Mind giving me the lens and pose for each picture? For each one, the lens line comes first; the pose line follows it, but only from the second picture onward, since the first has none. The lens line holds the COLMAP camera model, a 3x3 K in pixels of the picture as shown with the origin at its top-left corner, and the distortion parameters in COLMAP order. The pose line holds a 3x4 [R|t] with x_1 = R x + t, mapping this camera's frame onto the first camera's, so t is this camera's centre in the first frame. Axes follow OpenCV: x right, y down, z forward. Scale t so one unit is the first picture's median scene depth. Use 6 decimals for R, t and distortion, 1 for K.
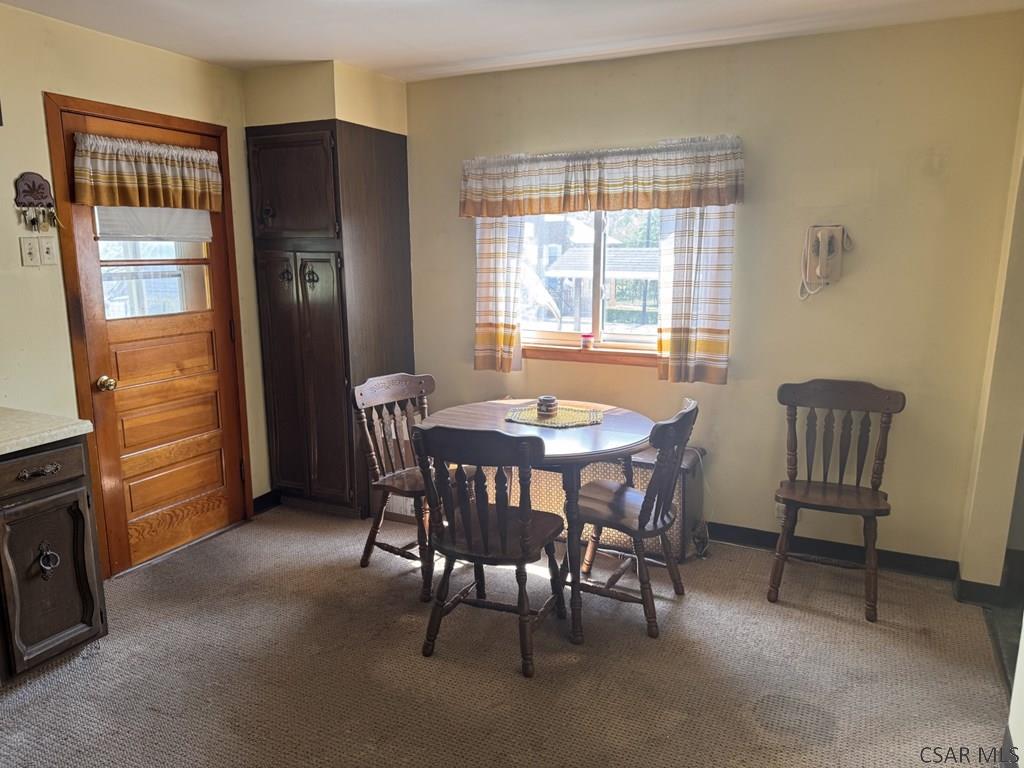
lens RADIAL K [[731.7, 0, 513.4], [0, 731.7, 387.6], [0, 0, 1]] dist [0.020609, -0.018922]
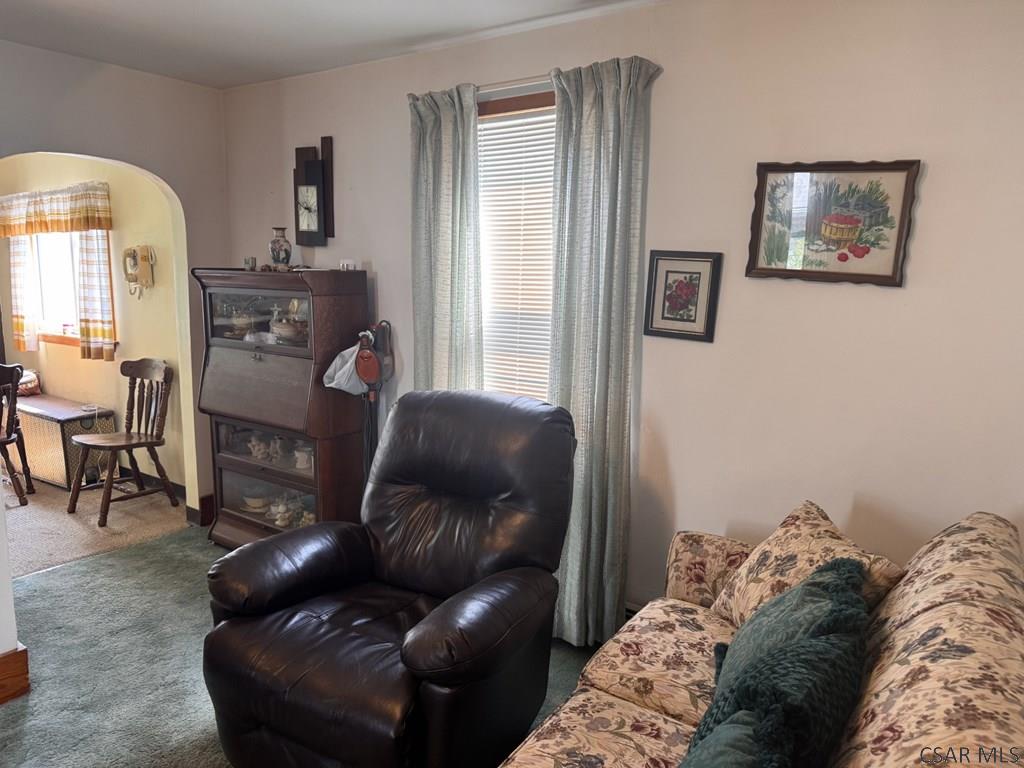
lens RADIAL K [[731.7, 0, 508.1], [0, 731.7, 381.5], [0, 0, 1]] dist [0.020609, -0.018922]
pose [[0.988495, 0.043246, -0.144942, 1.211279], [-0.049428, 0.998003, -0.039325, 0.050031], [0.142952, 0.046037, 0.988658, -0.238188]]
